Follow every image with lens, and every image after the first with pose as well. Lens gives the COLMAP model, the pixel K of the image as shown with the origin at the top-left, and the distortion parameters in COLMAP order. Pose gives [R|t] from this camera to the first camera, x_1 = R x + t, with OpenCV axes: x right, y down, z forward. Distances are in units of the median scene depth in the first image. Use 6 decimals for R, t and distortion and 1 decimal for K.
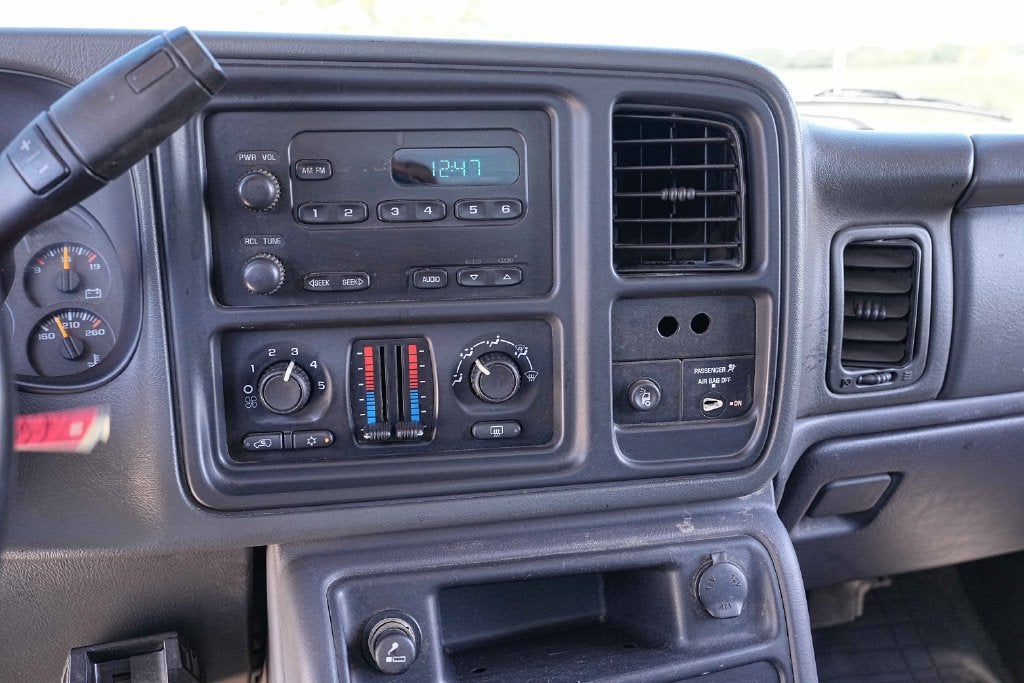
lens RADIAL K [[928.0, 0, 517.9], [0, 928.0, 341.6], [0, 0, 1]] dist [-0.000604, 0.013316]
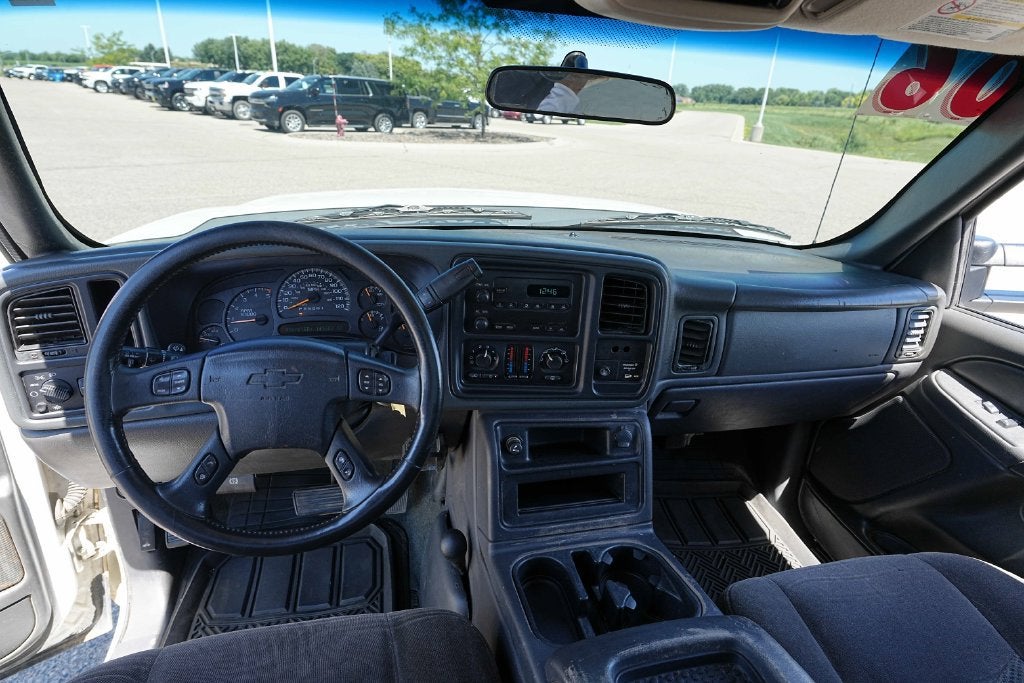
lens RADIAL K [[550.5, 0, 508.7], [0, 550.5, 344.5], [0, 0, 1]] dist [-0.004652, 0.004293]
pose [[0.994364, 0.092737, -0.051373, -0.083310], [-0.083233, 0.983029, 0.163482, -0.286275], [0.065662, -0.158284, 0.985208, -0.717936]]
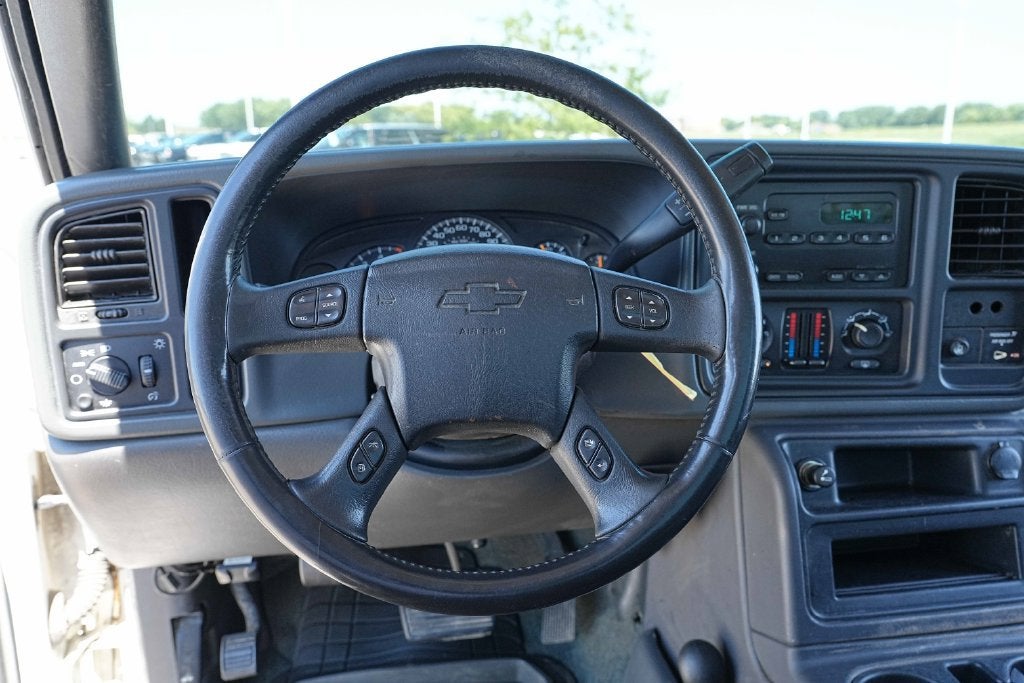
lens RADIAL K [[759.3, 0, 511.6], [0, 759.3, 345.8], [0, 0, 1]] dist [0.000372, 0.004599]
pose [[0.983936, 0.041809, -0.173554, -0.439319], [-0.041908, 0.999117, 0.003095, 0.085948], [0.173530, 0.004228, 0.984819, -0.534511]]
